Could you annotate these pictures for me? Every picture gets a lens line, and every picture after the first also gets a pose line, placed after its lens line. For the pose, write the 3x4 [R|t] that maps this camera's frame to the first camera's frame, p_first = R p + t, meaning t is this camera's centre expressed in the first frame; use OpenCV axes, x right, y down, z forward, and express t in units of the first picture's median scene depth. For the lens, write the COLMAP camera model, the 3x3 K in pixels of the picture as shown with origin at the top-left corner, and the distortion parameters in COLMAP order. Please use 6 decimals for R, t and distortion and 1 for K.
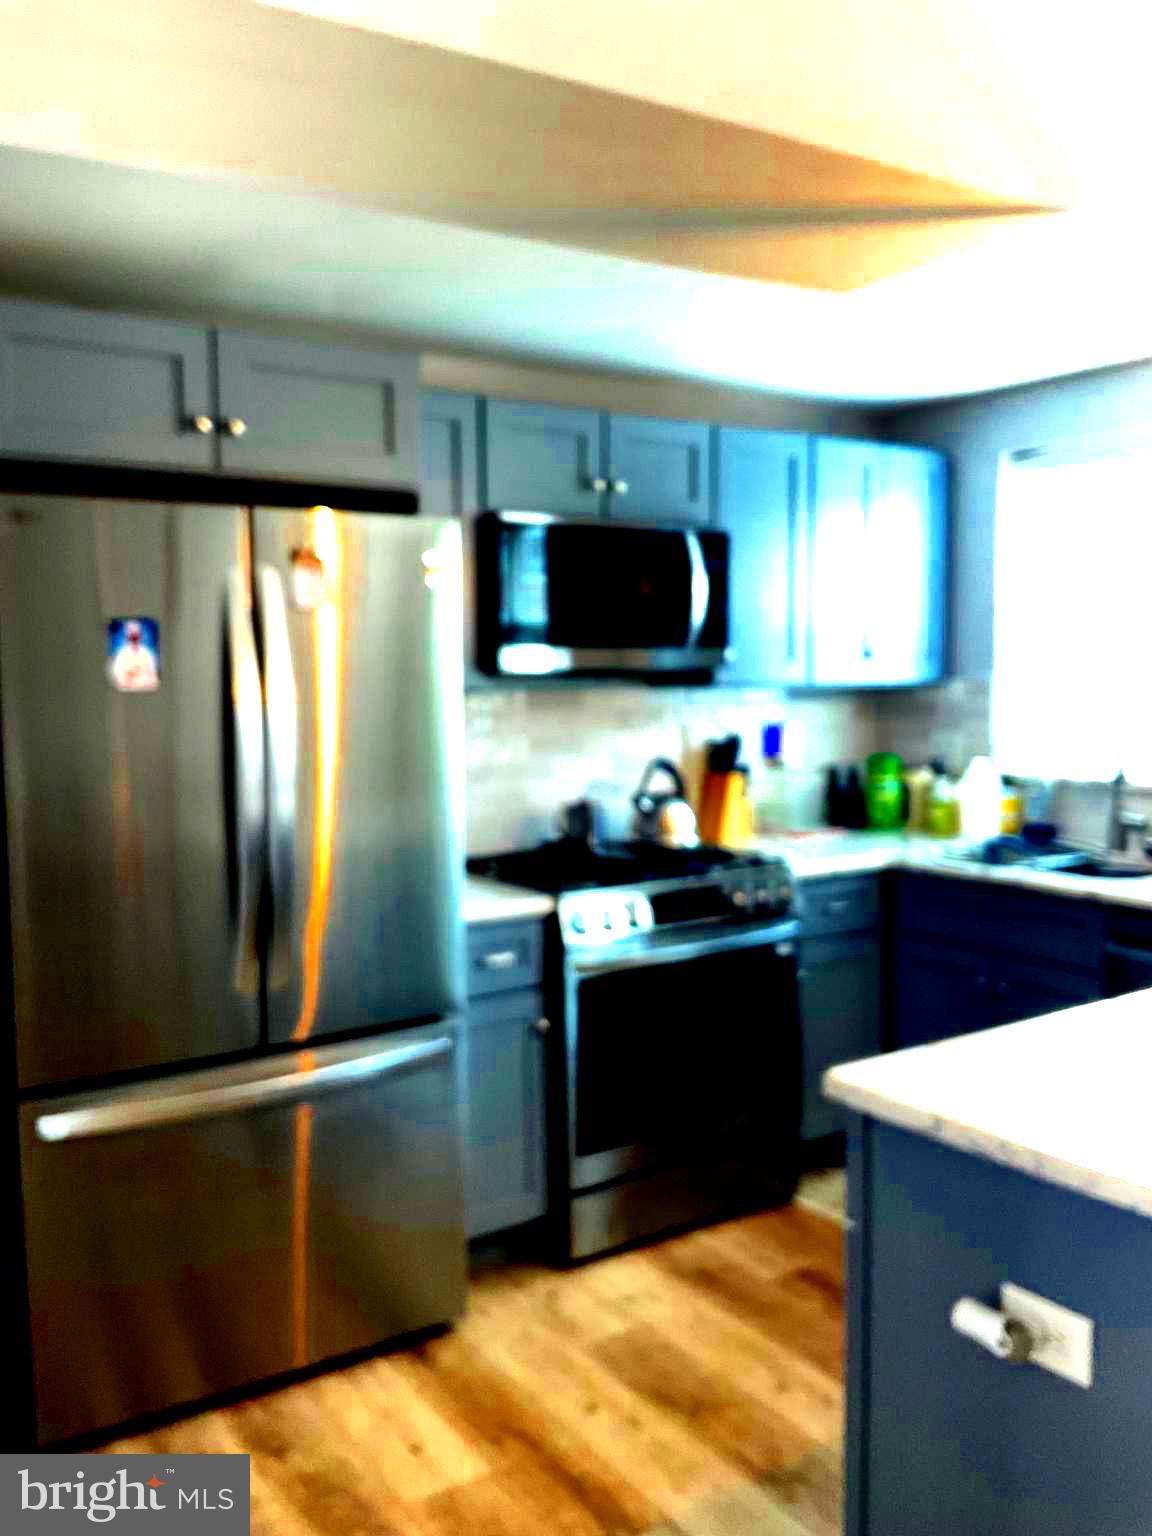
lens RADIAL K [[1264.4, 0, 576.0], [0, 1264.4, 768.0], [0, 0, 1]] dist [0.107842, -0.227883]
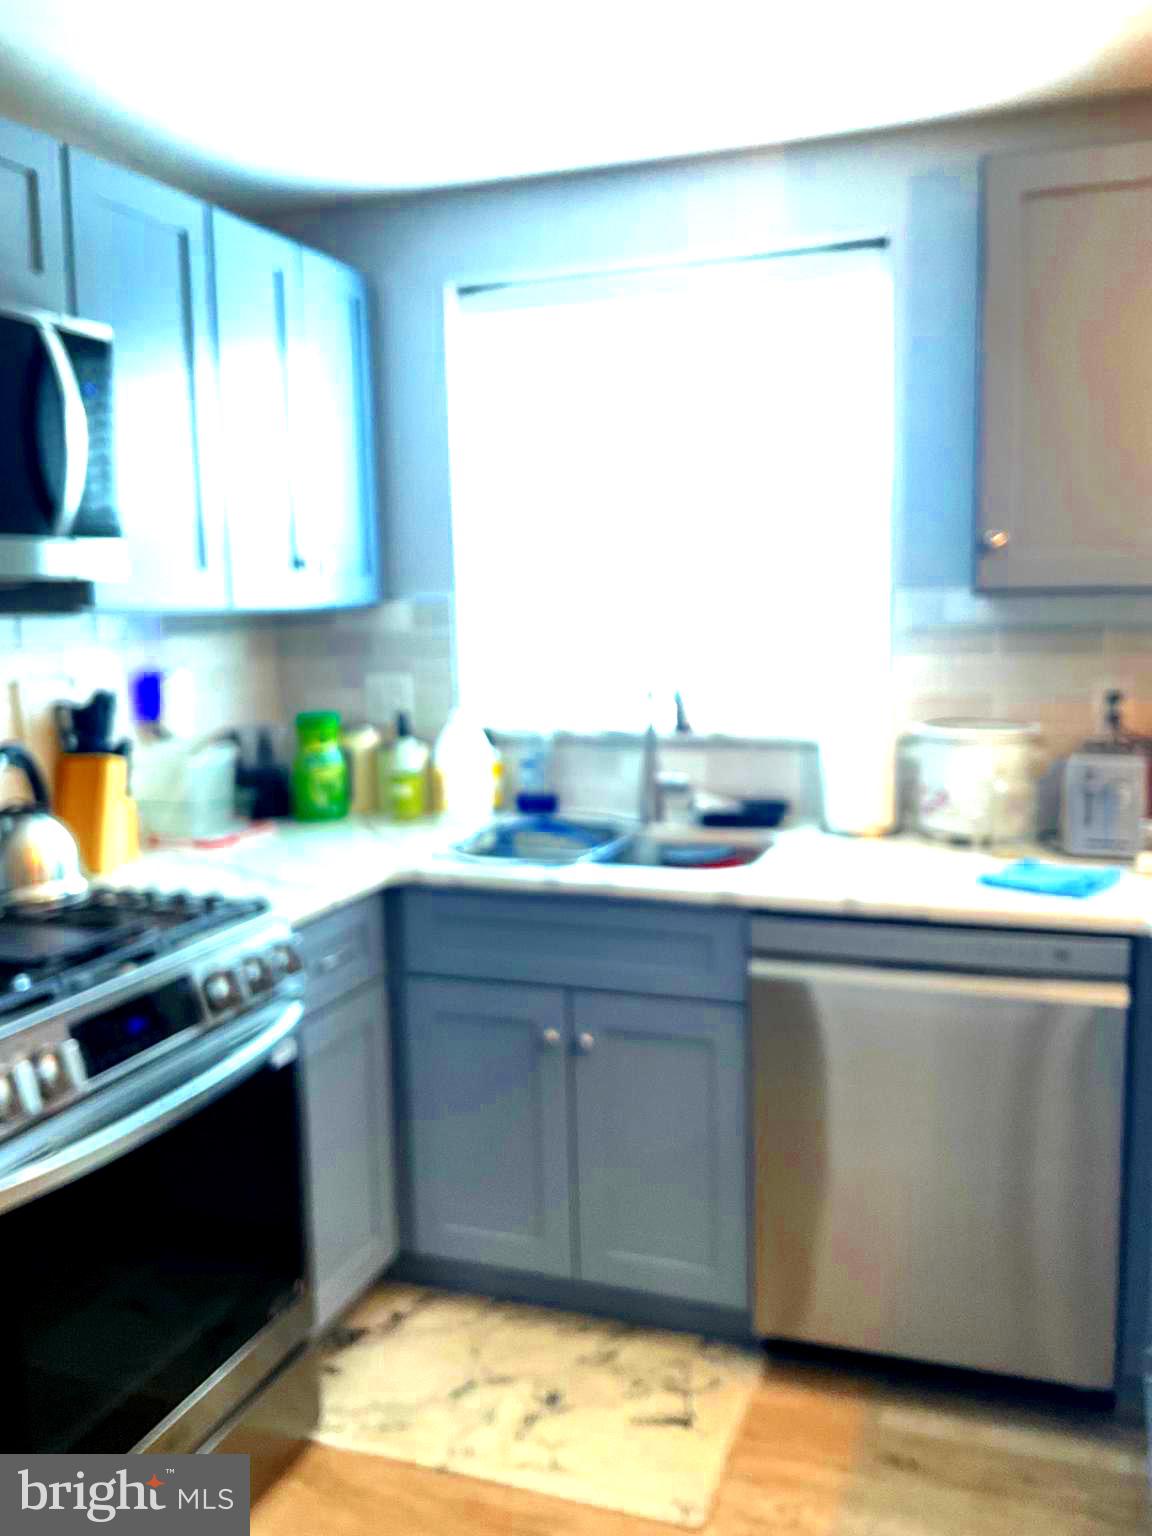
lens RADIAL K [[1323.2, 0, 575.1], [0, 1323.2, 748.7], [0, 0, 1]] dist [0.135982, -0.301219]
pose [[0.808297, -0.076637, 0.583766, -0.067683], [0.057013, 0.997021, 0.051948, -0.020564], [-0.586009, -0.008707, 0.810258, 0.350735]]
